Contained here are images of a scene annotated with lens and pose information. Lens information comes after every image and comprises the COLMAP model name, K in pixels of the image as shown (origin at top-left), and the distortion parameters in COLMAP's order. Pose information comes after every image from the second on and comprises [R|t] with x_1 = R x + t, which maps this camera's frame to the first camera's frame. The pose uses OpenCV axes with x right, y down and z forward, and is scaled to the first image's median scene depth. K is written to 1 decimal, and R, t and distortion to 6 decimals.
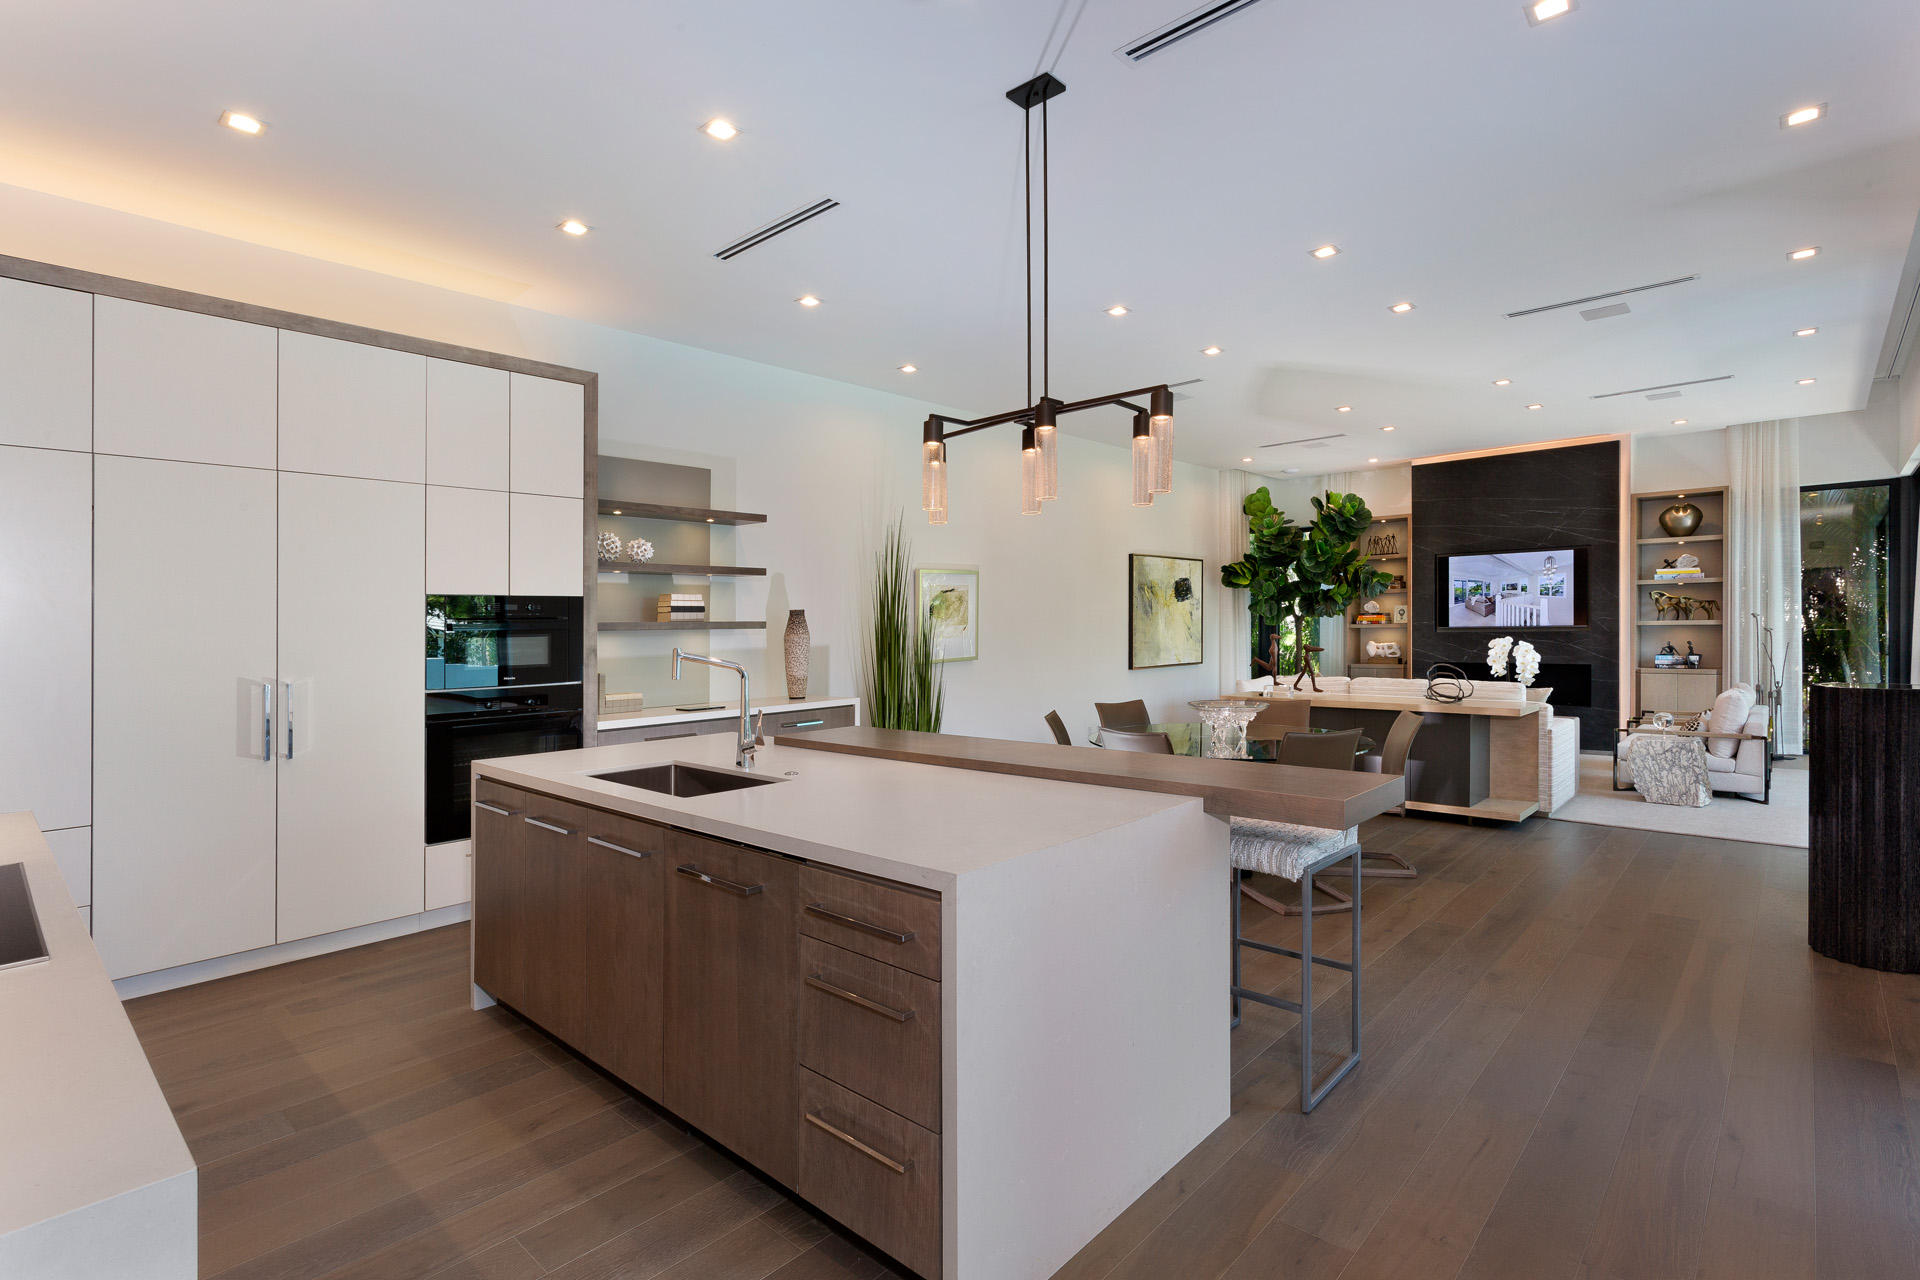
lens RADIAL K [[929.8, 0, 964.7], [0, 929.8, 605.0], [0, 0, 1]] dist [-0.000362, -0.000065]
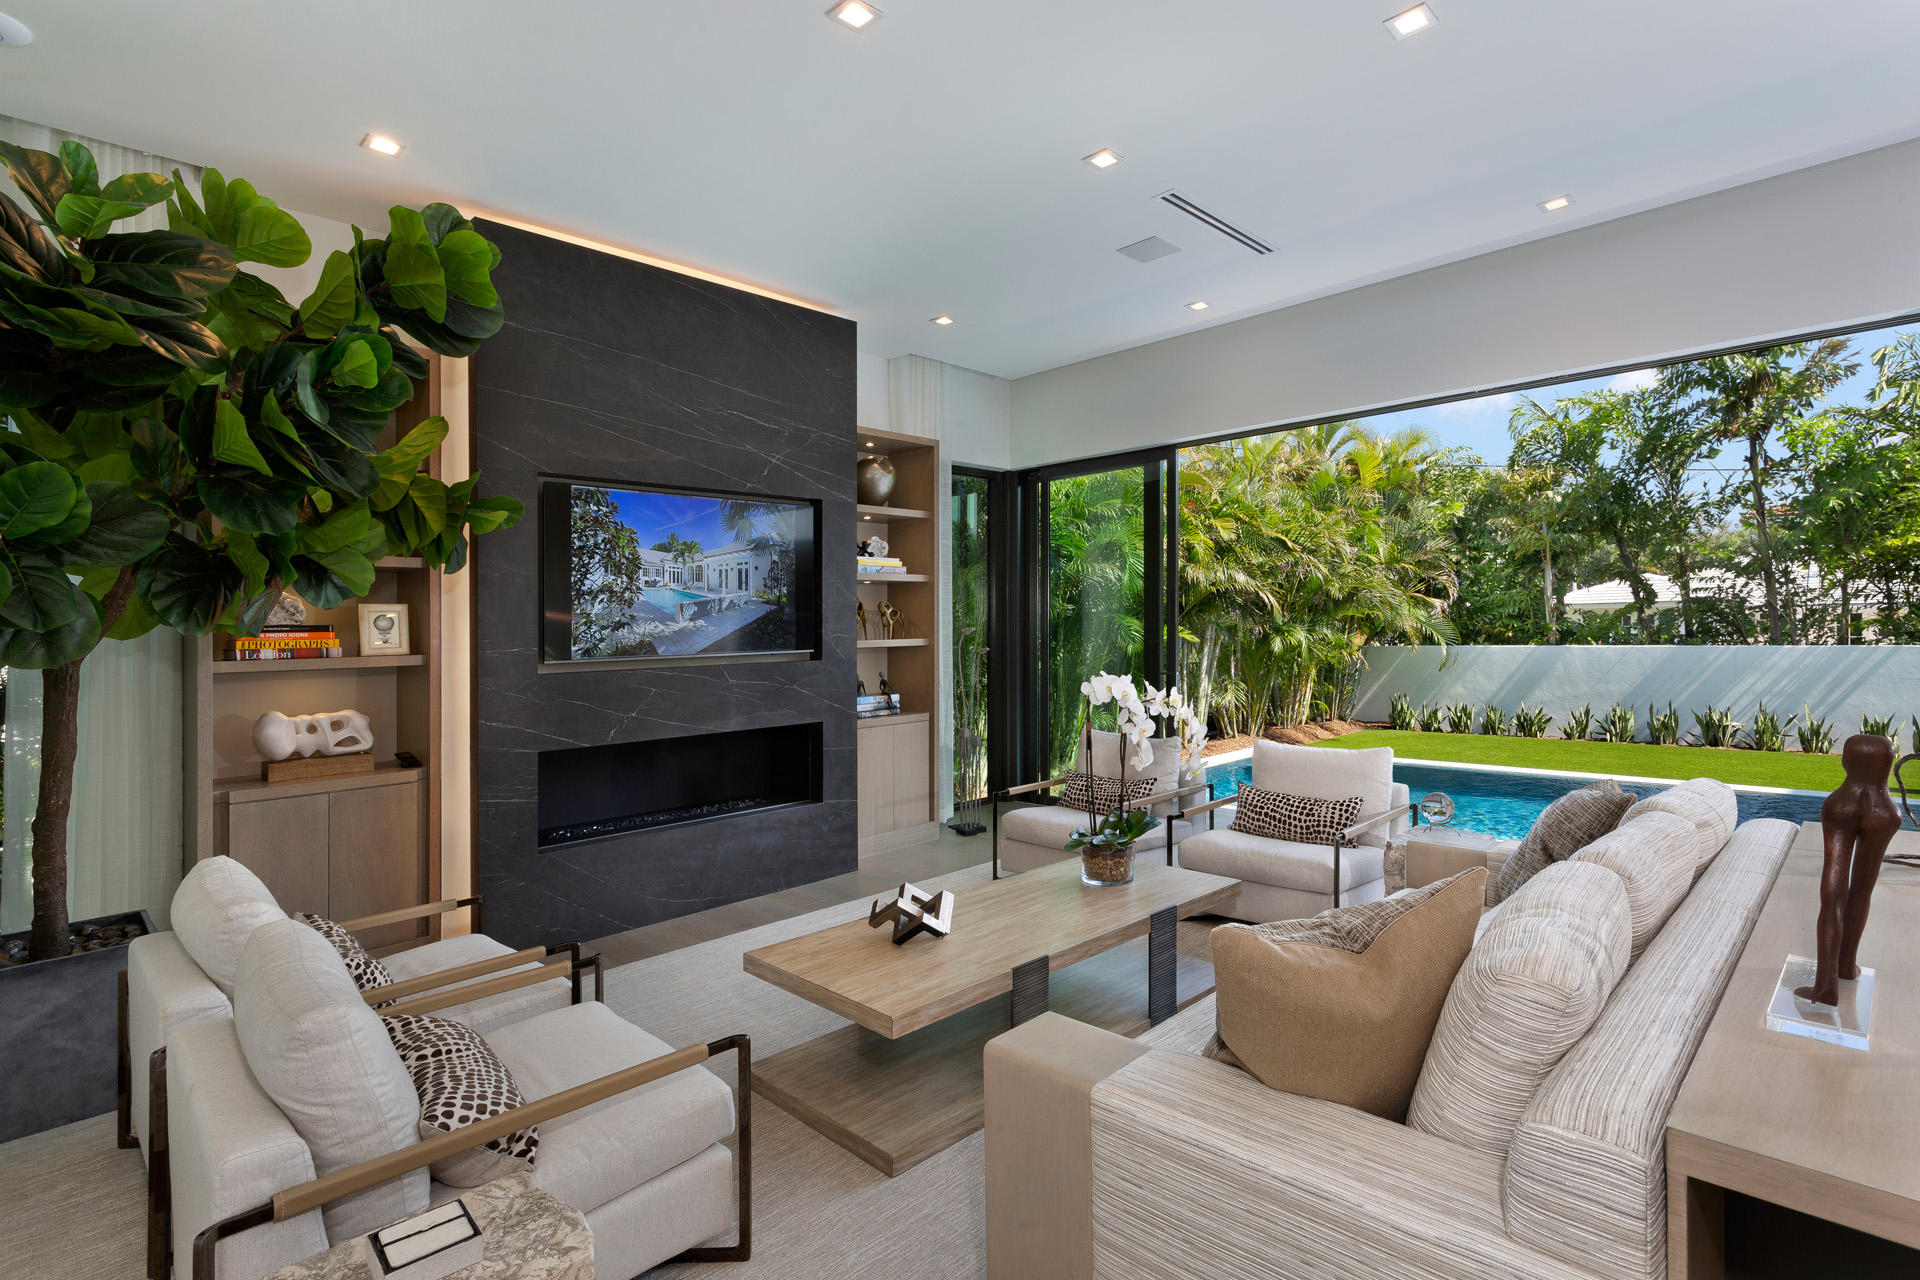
lens RADIAL K [[926.4, 0, 960.0], [0, 926.4, 640.0], [0, 0, 1]] dist [0.000753, 0.000031]
pose [[0.038540, -0.000046, 0.999257, 0.141445], [0.000384, 1.000000, 0.000031, 0.016461], [-0.999257, 0.000383, 0.038540, 0.911000]]
